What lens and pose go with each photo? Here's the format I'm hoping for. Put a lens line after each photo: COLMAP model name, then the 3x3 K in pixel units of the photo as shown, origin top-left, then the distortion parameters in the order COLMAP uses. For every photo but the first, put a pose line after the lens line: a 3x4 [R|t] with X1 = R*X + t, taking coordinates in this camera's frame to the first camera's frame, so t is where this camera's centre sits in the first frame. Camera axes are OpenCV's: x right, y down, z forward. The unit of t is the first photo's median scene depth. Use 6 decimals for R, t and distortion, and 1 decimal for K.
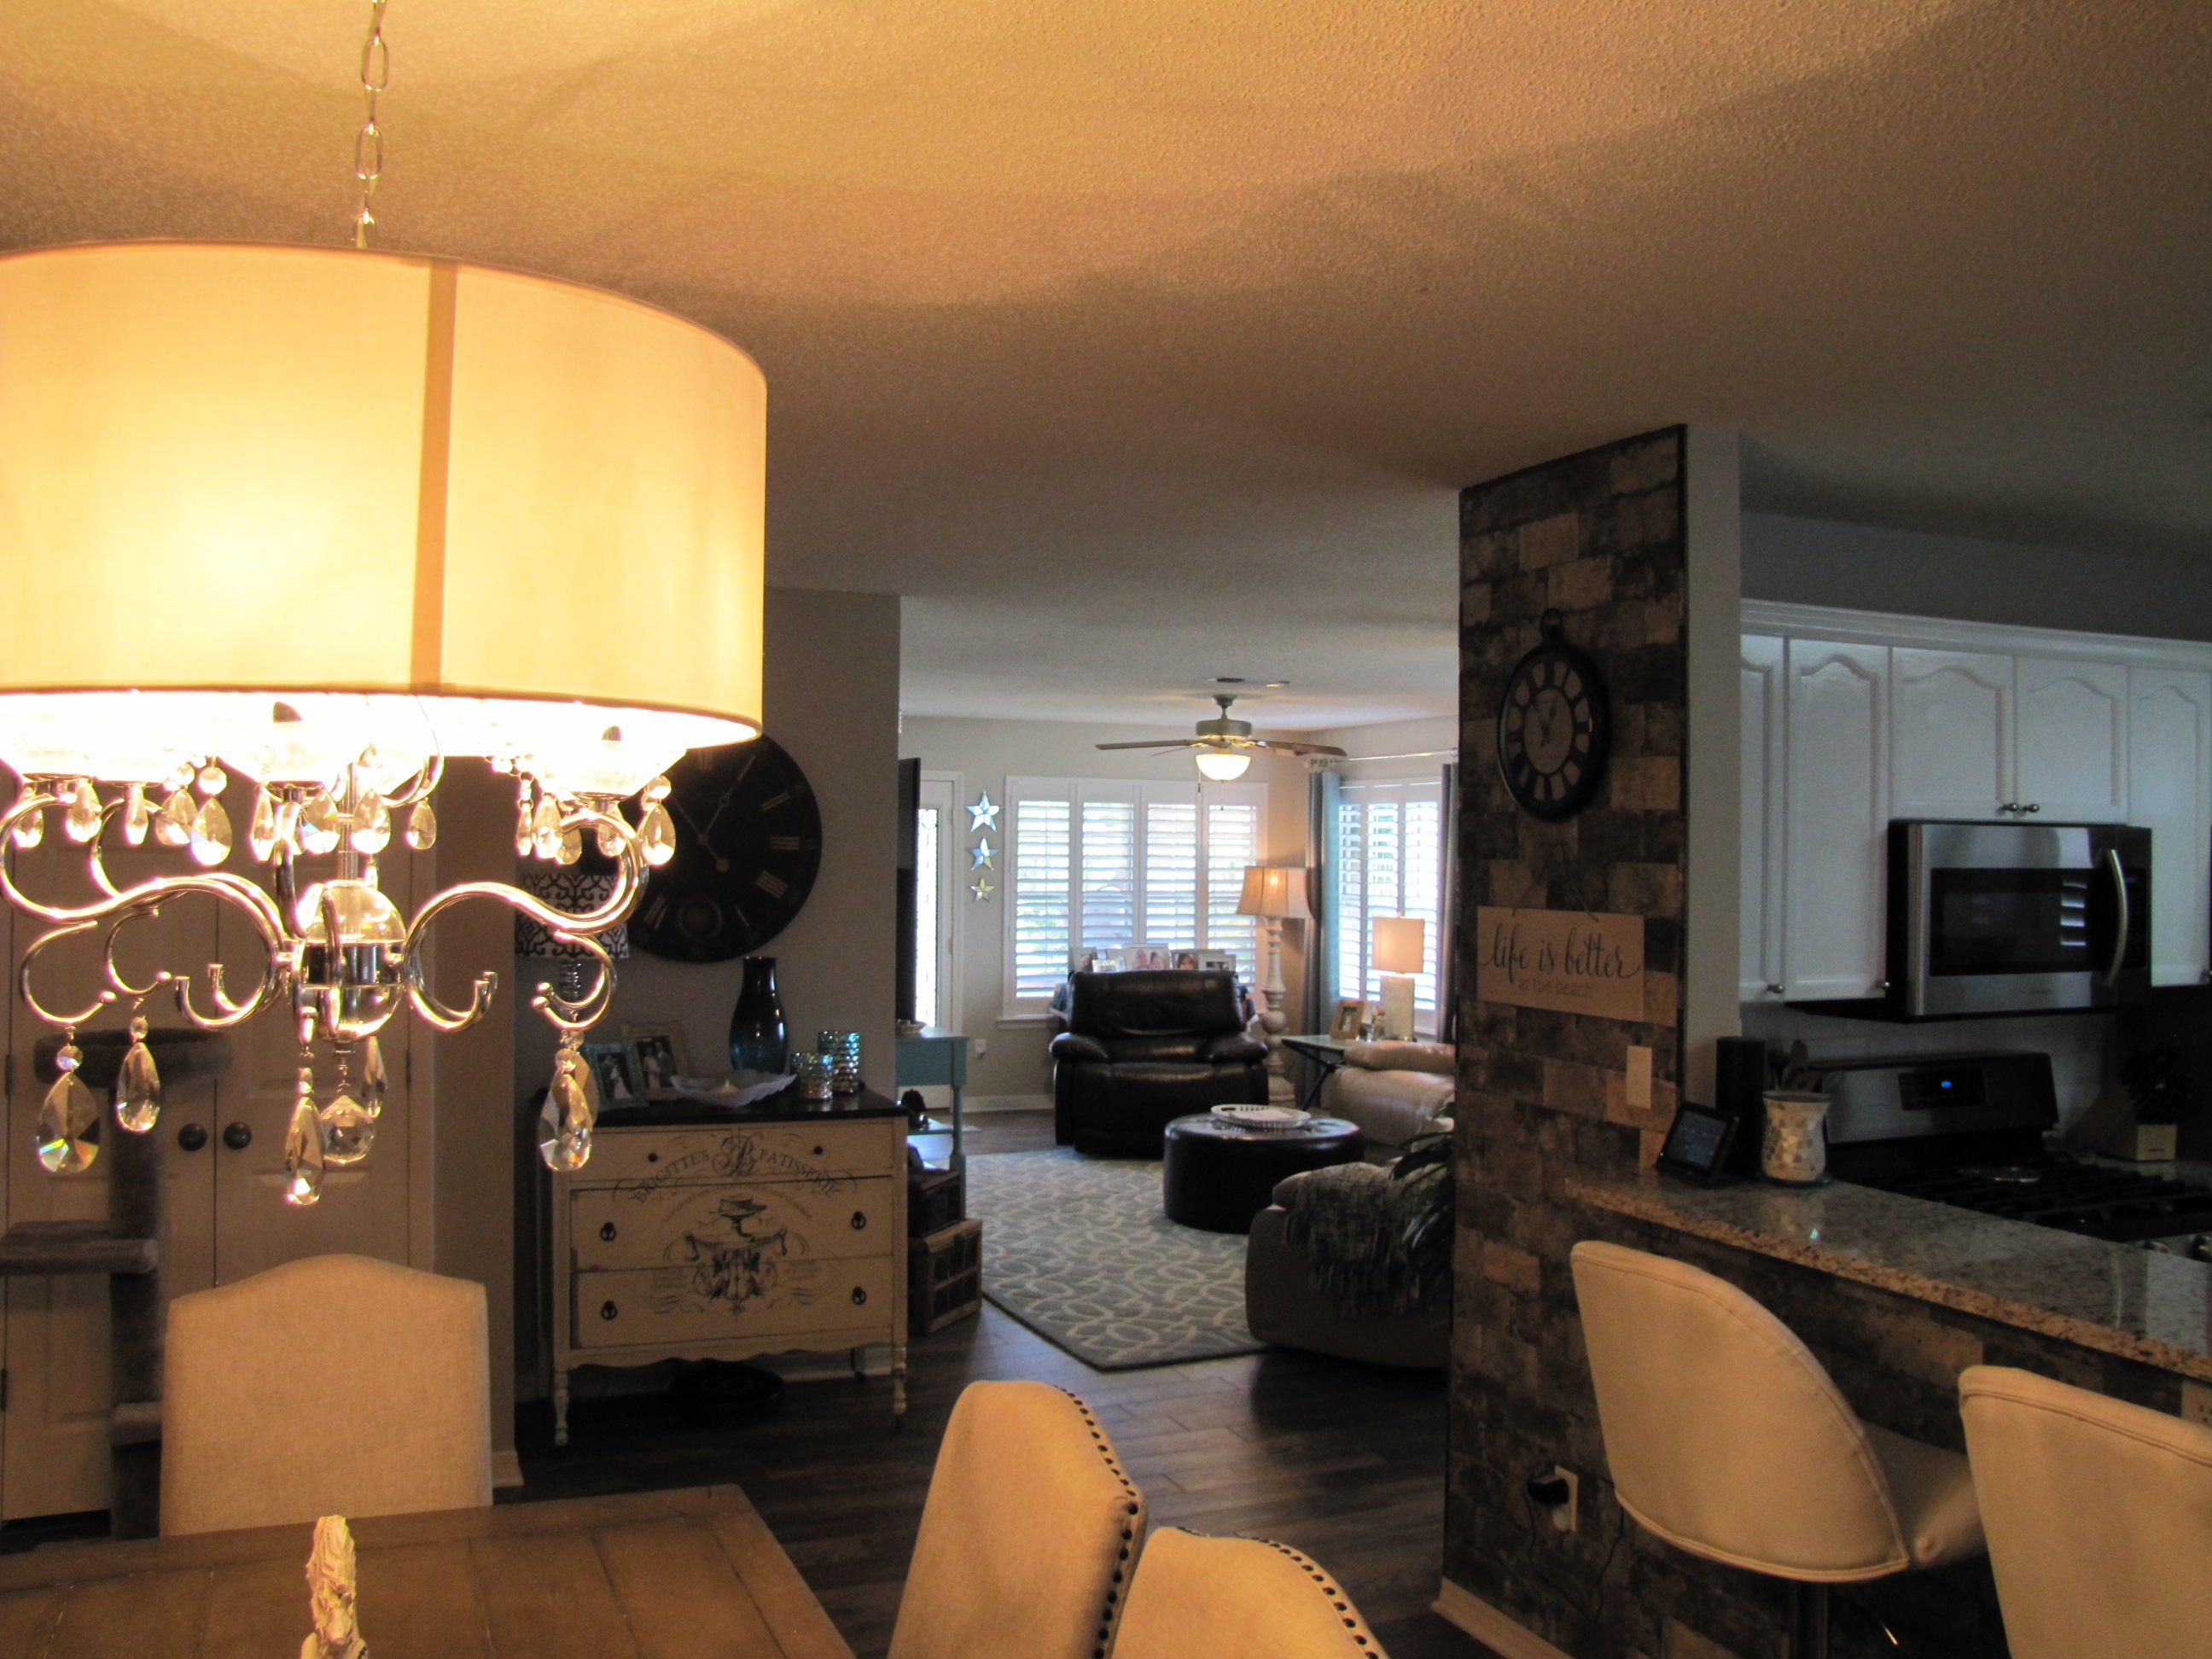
lens RADIAL K [[1949.2, 0, 1106.3], [0, 1949.2, 824.9], [0, 0, 1]] dist [-0.147738, 0.002109]
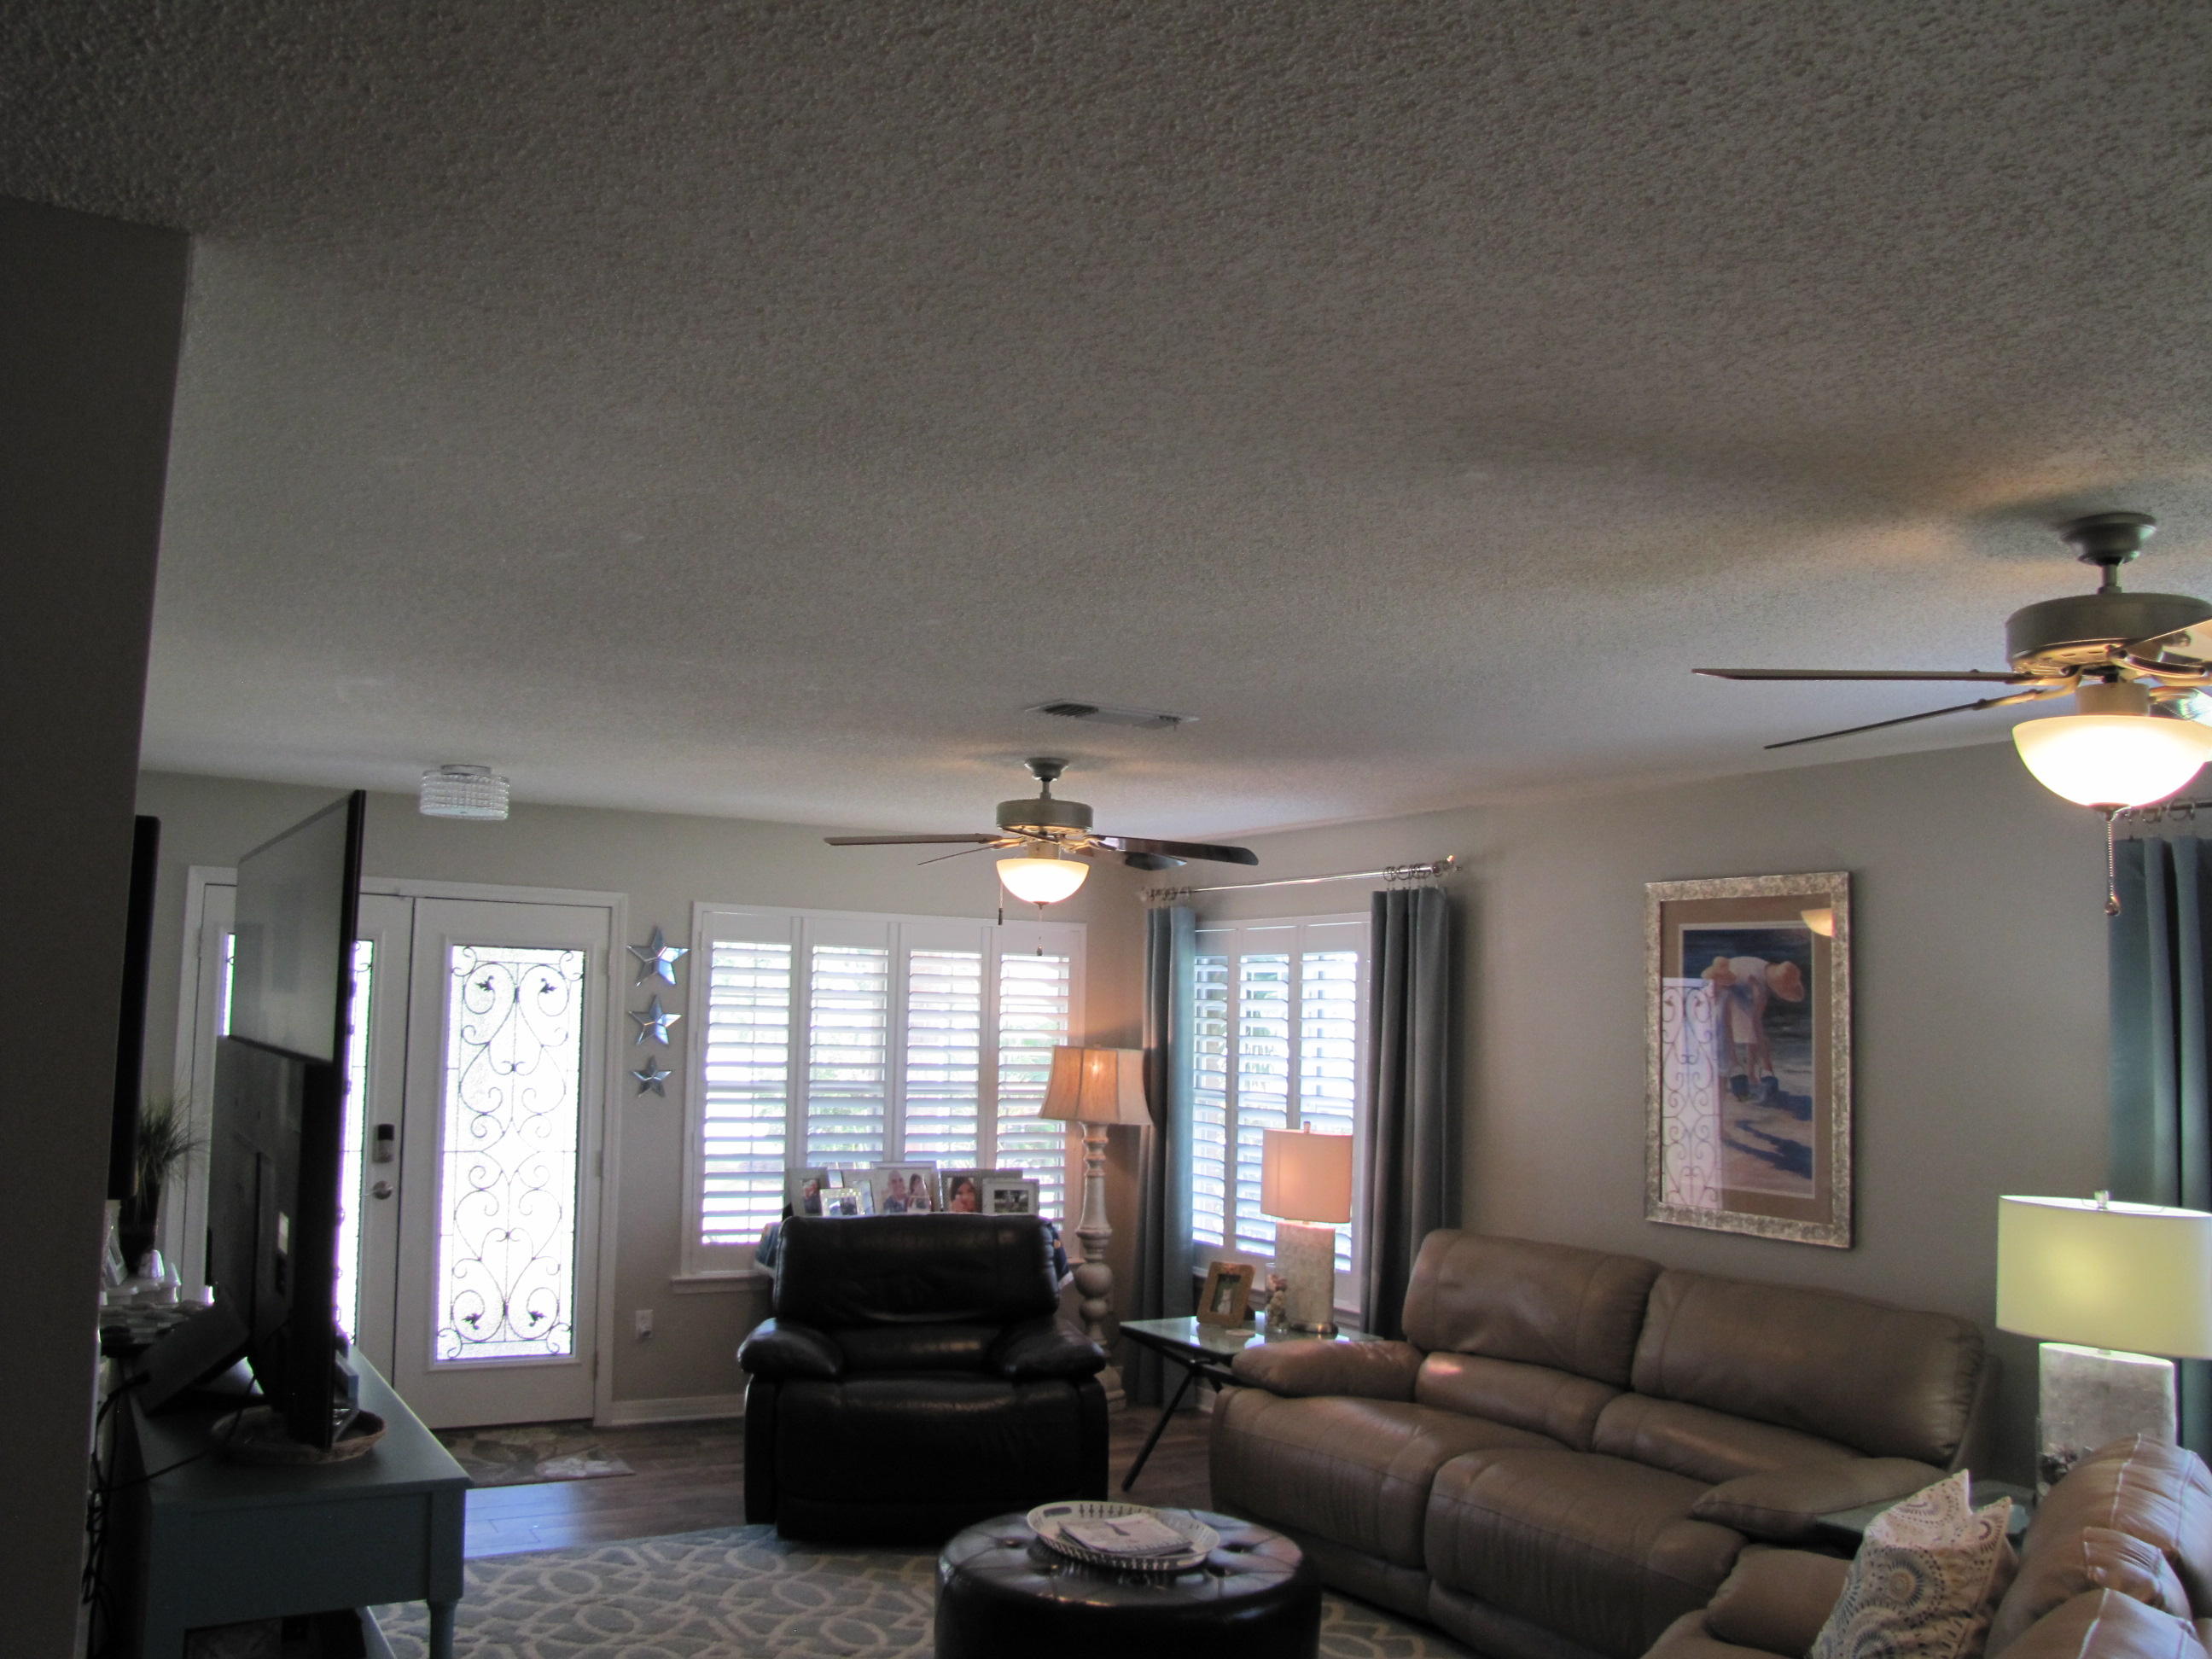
lens RADIAL K [[1824.1, 0, 1110.8], [0, 1824.1, 829.4], [0, 0, 1]] dist [-0.180026, 0.155994]
pose [[0.990901, 0.026027, 0.132049, 0.006234], [-0.014289, 0.995922, -0.089075, 0.002649], [-0.133829, 0.086377, 0.987233, 0.379701]]
